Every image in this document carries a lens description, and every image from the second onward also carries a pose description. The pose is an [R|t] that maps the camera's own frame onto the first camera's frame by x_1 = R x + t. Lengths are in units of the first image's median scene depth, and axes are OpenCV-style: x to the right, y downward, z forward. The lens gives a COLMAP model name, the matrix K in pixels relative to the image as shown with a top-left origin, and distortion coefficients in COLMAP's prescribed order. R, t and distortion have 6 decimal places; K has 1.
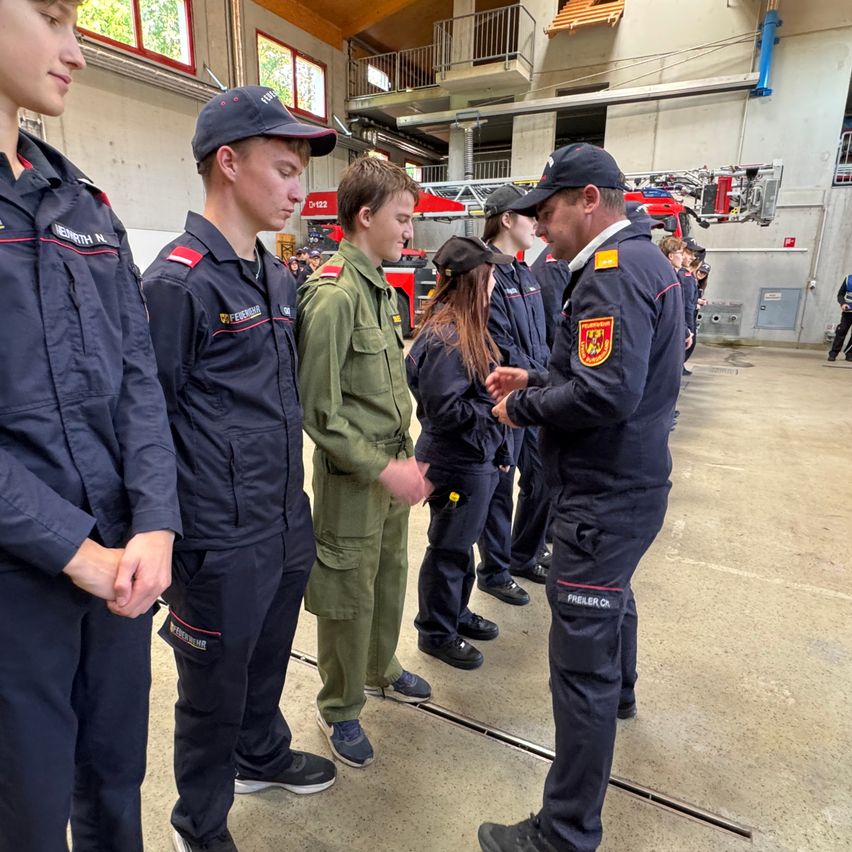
lens RADIAL K [[618.5, 0, 426.0], [0, 618.5, 426.0], [0, 0, 1]] dist [-0.004567, -0.005171]
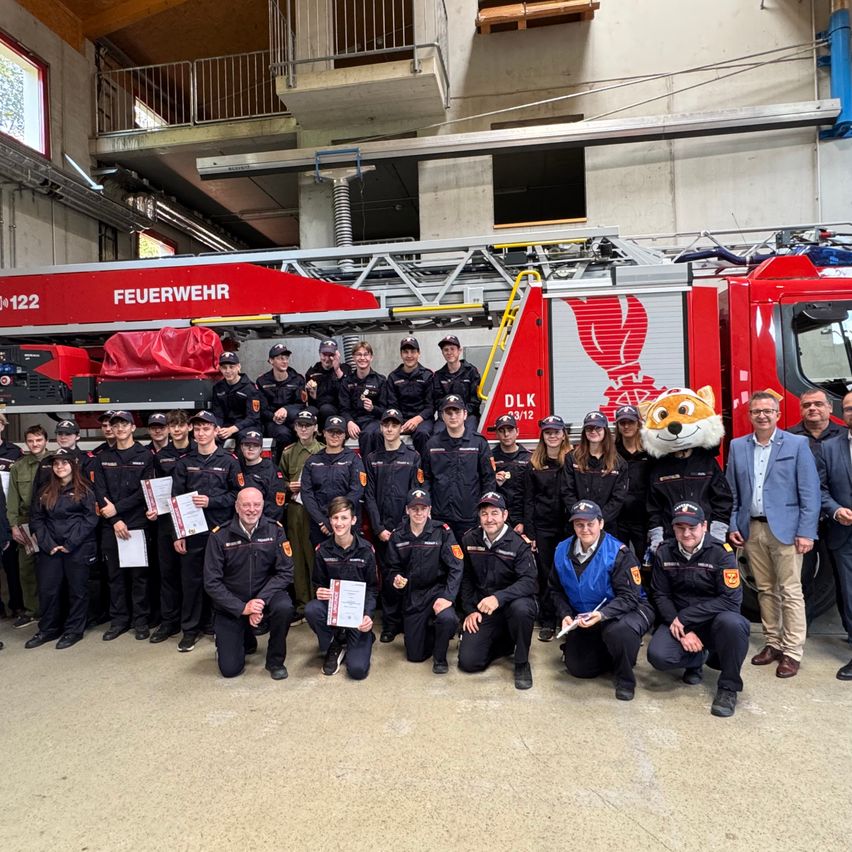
lens RADIAL K [[618.5, 0, 426.0], [0, 618.5, 426.0], [0, 0, 1]] dist [-0.004567, -0.005171]
pose [[0.939585, -0.045229, 0.339314, -0.056931], [0.122578, 0.969957, -0.210136, -0.152852], [-0.319616, 0.239033, 0.916902, 0.548524]]
